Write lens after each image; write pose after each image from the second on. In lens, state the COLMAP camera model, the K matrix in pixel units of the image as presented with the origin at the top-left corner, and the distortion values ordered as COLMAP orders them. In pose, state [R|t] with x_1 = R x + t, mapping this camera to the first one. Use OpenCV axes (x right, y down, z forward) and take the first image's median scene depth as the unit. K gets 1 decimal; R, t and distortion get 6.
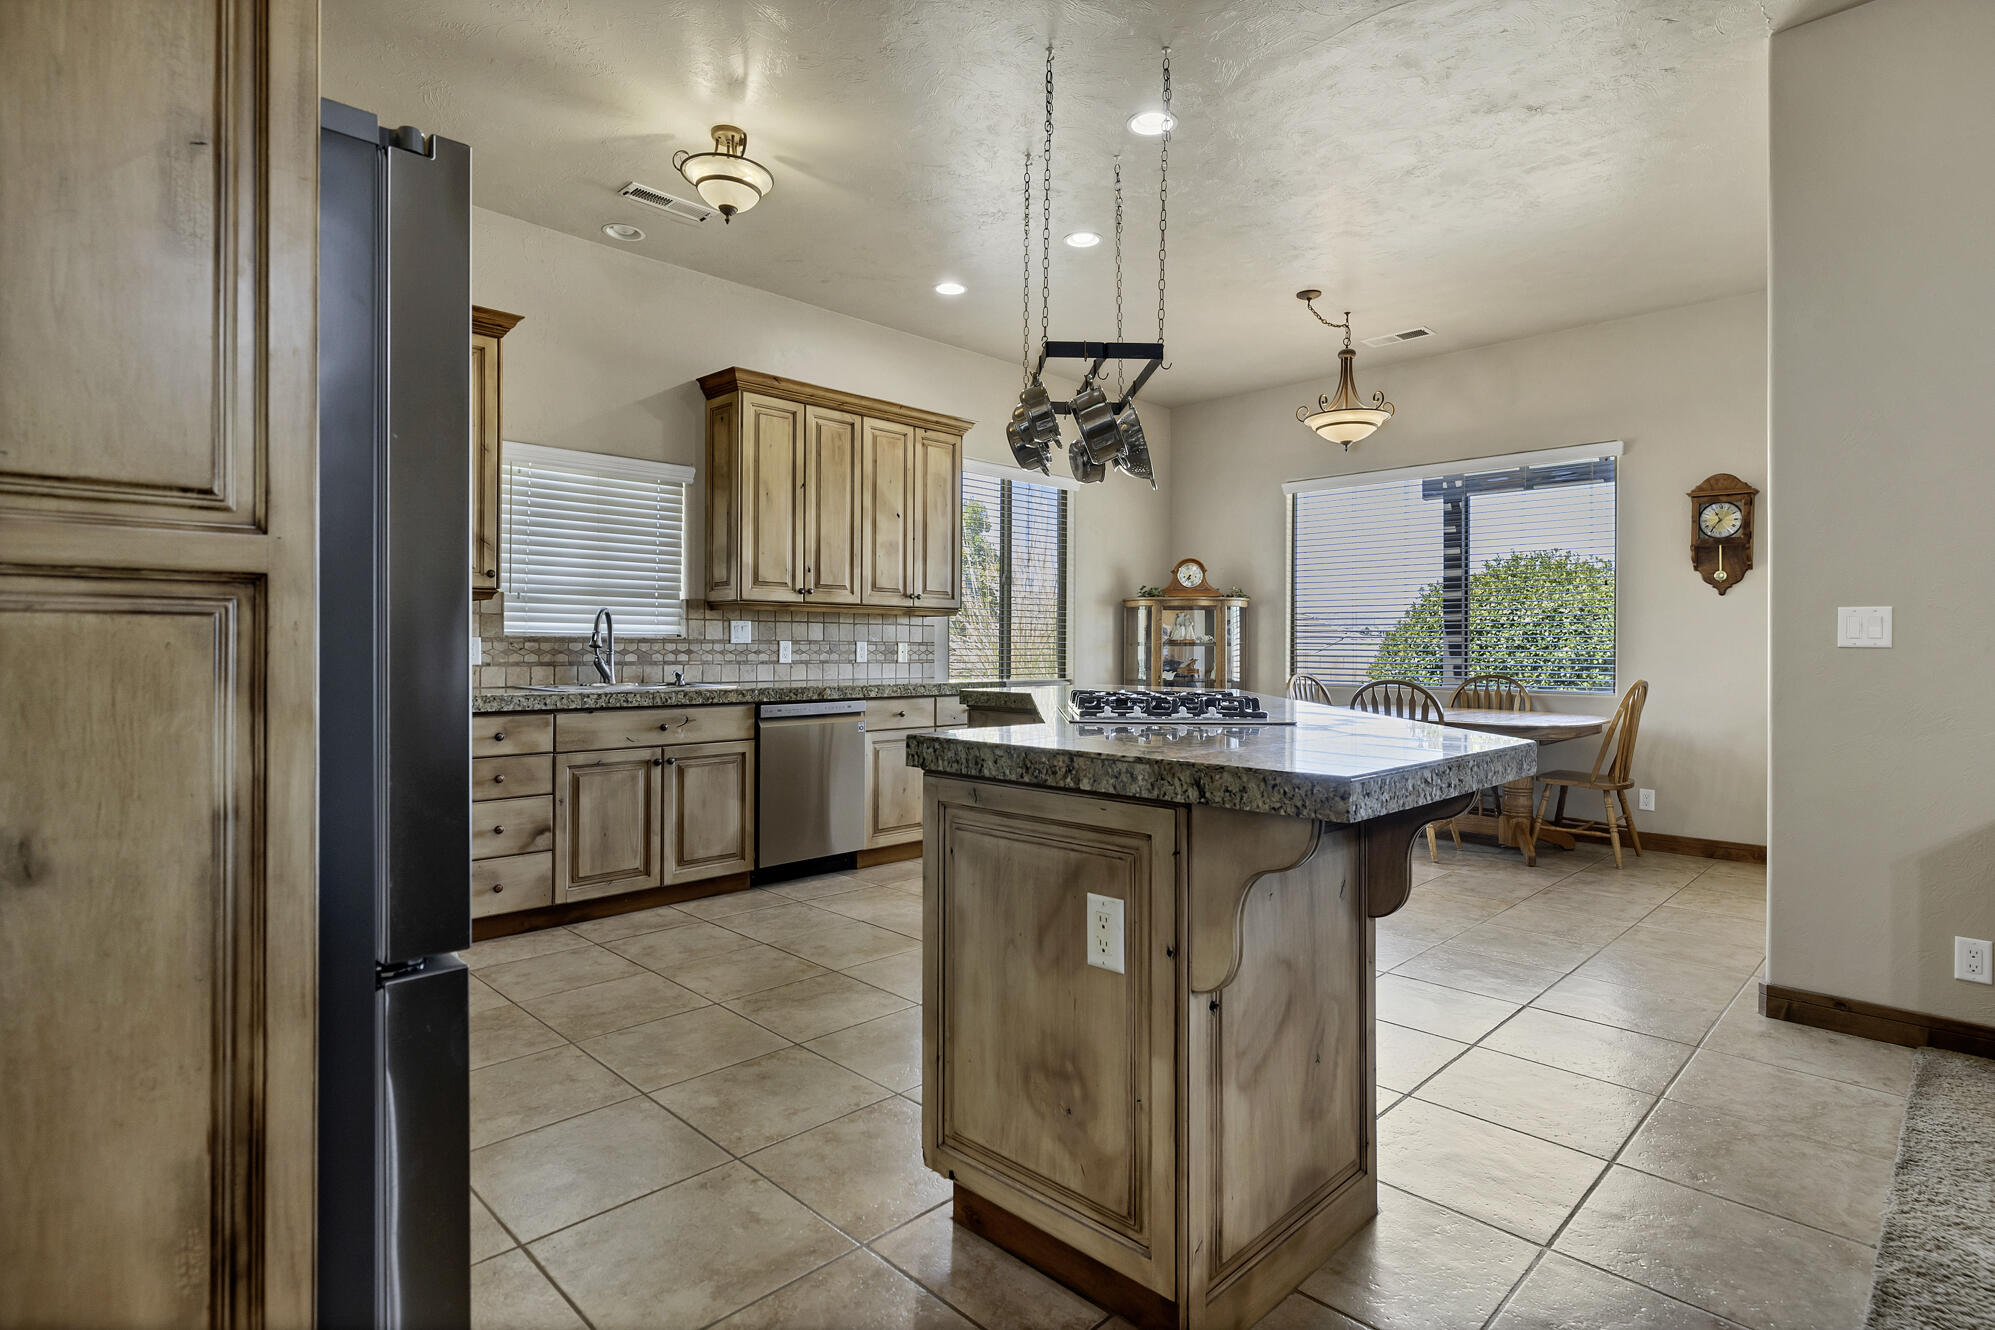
lens RADIAL K [[982.9, 0, 1016.6], [0, 982.9, 638.9], [0, 0, 1]] dist [-0.008496, 0.000691]
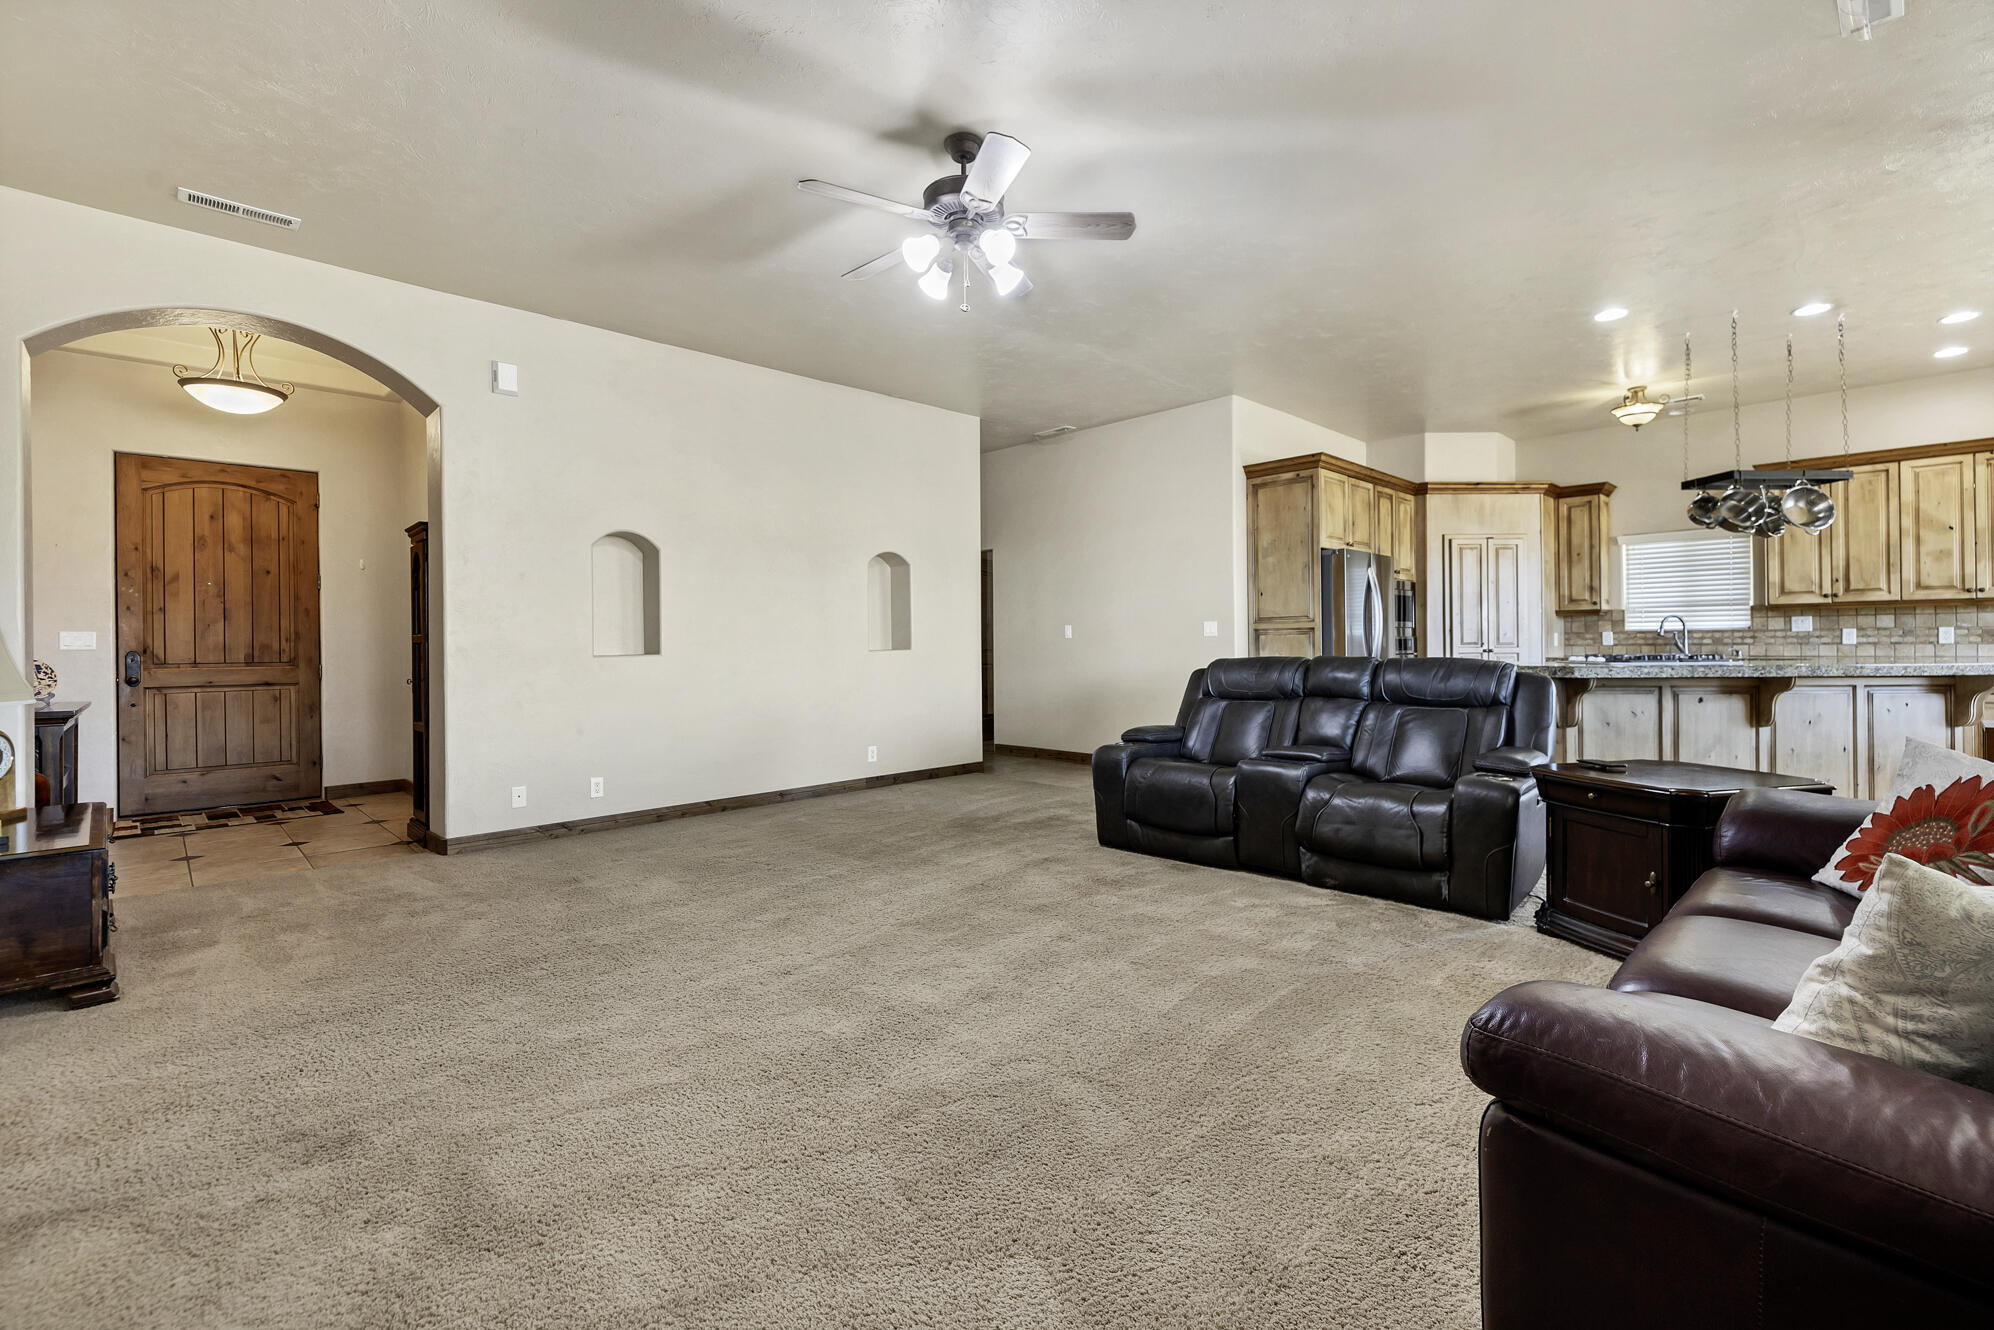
lens RADIAL K [[851.0, 0, 1000.6], [0, 851.0, 641.8], [0, 0, 1]] dist [0.002788, -0.000273]
pose [[-0.012548, -0.009968, -0.999872, 1.104848], [0.020247, 0.999743, -0.010221, 0.009581], [0.999716, -0.020373, -0.012343, -0.244895]]
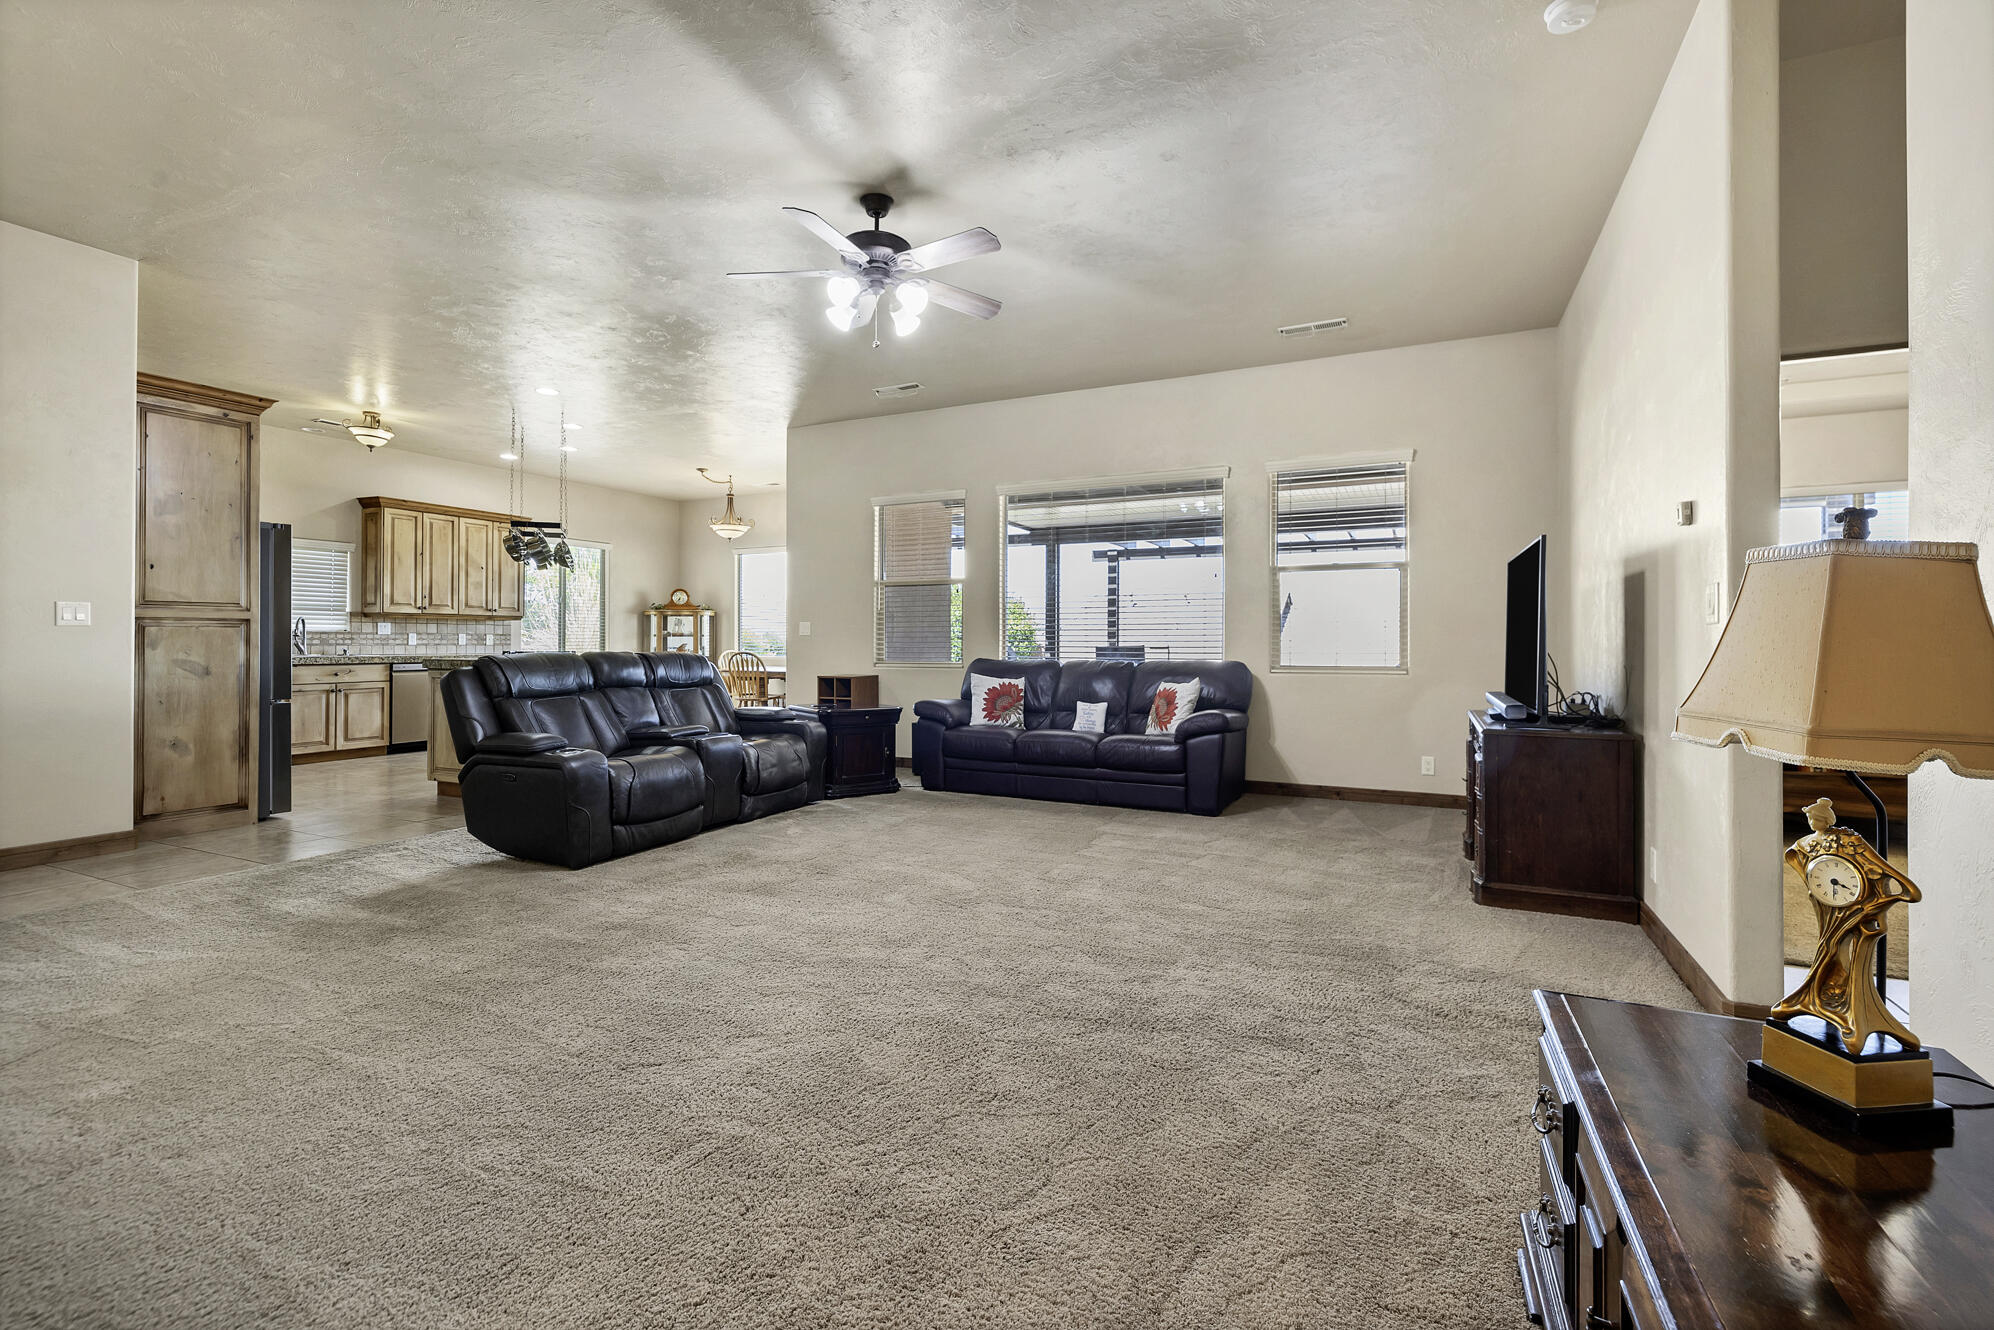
lens RADIAL K [[851.0, 0, 1001.4], [0, 851.0, 632.3], [0, 0, 1]] dist [0.002788, -0.000273]
pose [[0.947442, 0.002004, 0.319922, 0.341384], [-0.001771, 0.999998, -0.001019, -0.000152], [-0.319923, 0.000399, 0.947443, -0.999240]]
